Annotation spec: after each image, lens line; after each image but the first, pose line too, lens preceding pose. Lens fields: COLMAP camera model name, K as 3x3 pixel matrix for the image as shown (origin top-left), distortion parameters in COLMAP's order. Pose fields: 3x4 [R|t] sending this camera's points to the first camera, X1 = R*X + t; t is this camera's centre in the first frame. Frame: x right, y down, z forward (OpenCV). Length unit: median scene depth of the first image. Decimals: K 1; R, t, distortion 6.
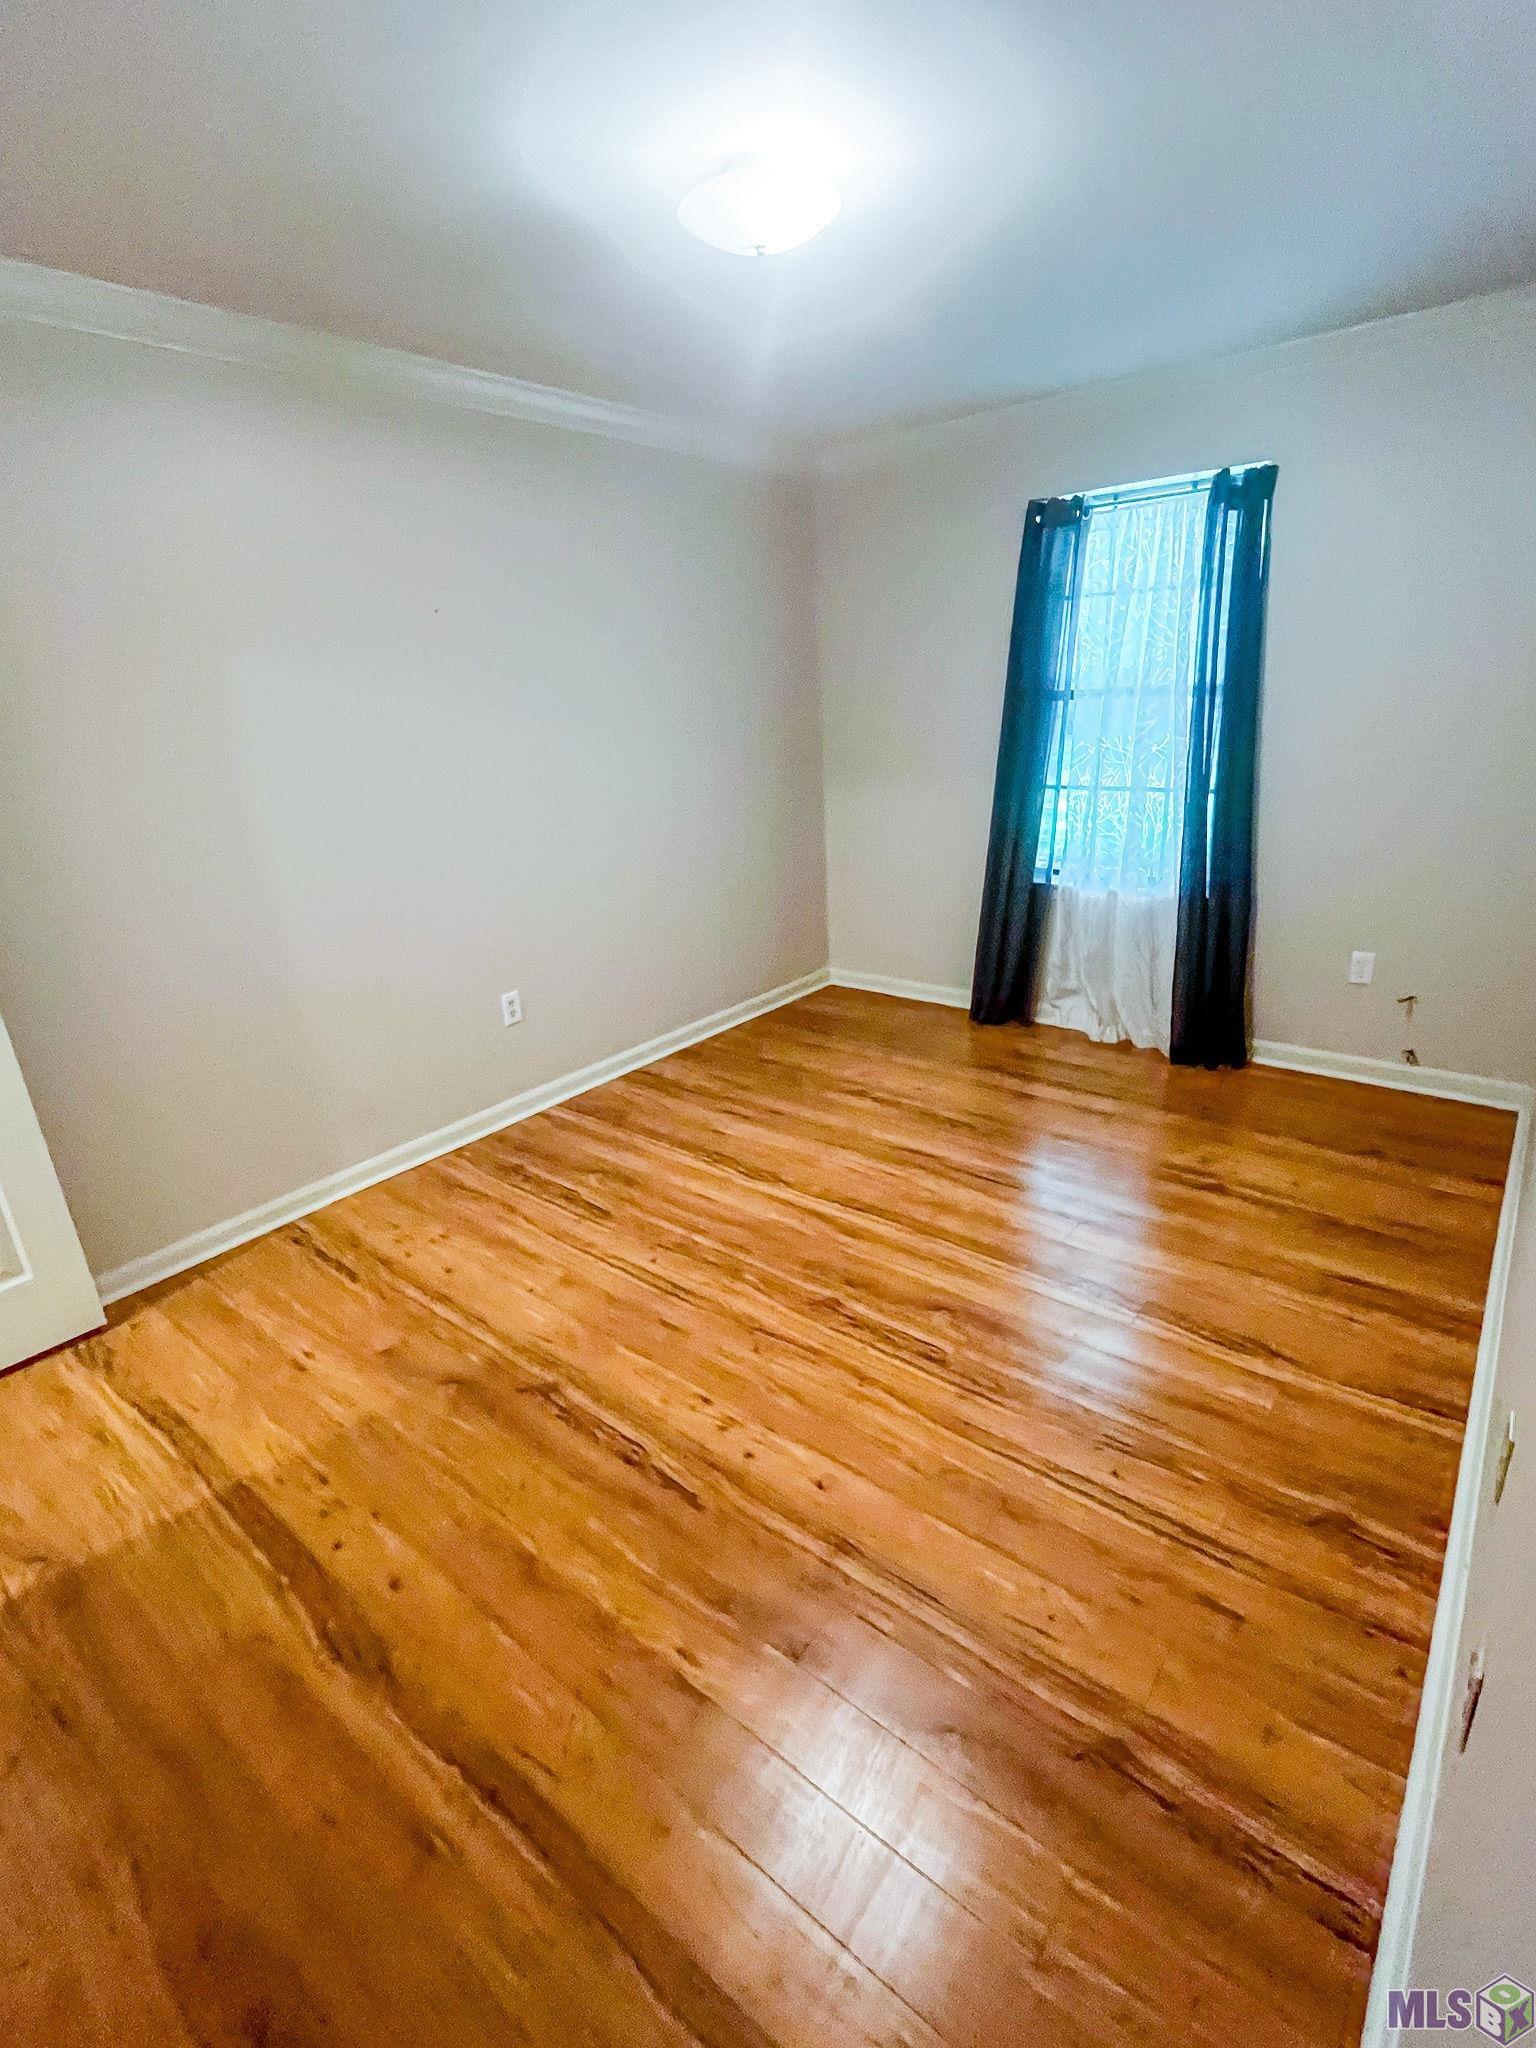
lens RADIAL K [[915.3, 0, 763.0], [0, 915.3, 1002.3], [0, 0, 1]] dist [-0.003038, 0.000406]
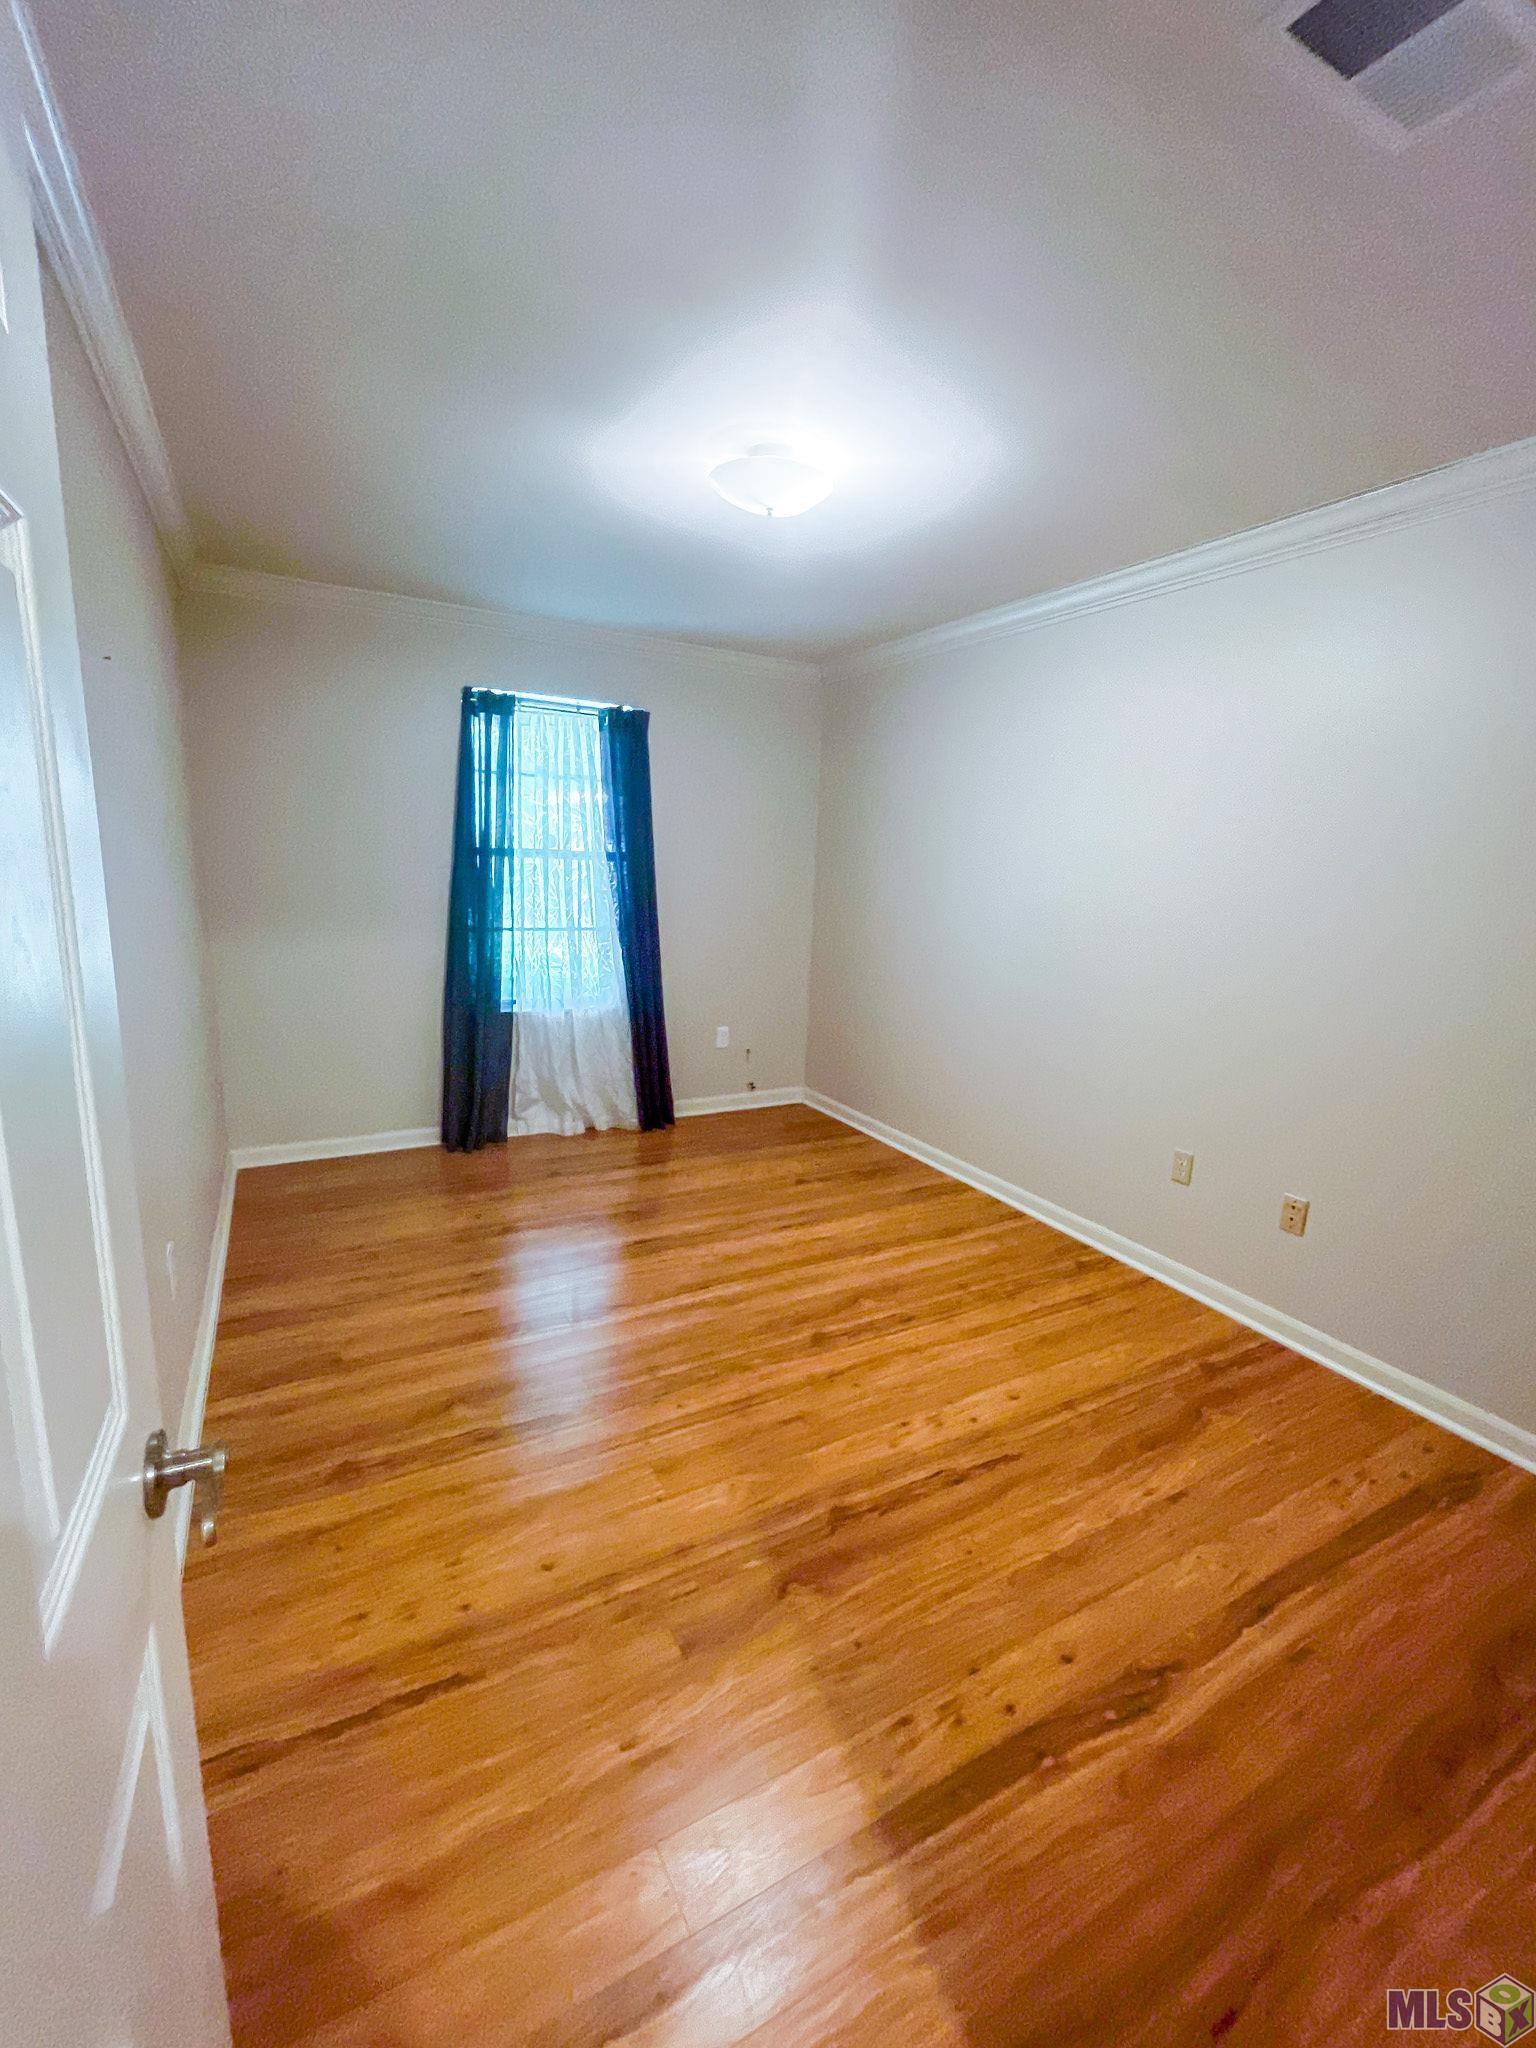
lens RADIAL K [[835.1, 0, 749.6], [0, 835.1, 1026.6], [0, 0, 1]] dist [-0.003320, -0.000164]
pose [[0.409994, -0.120462, 0.904098, -0.925835], [0.240065, 0.970541, 0.020450, -0.113230], [-0.879928, 0.208658, 0.426835, 0.539698]]
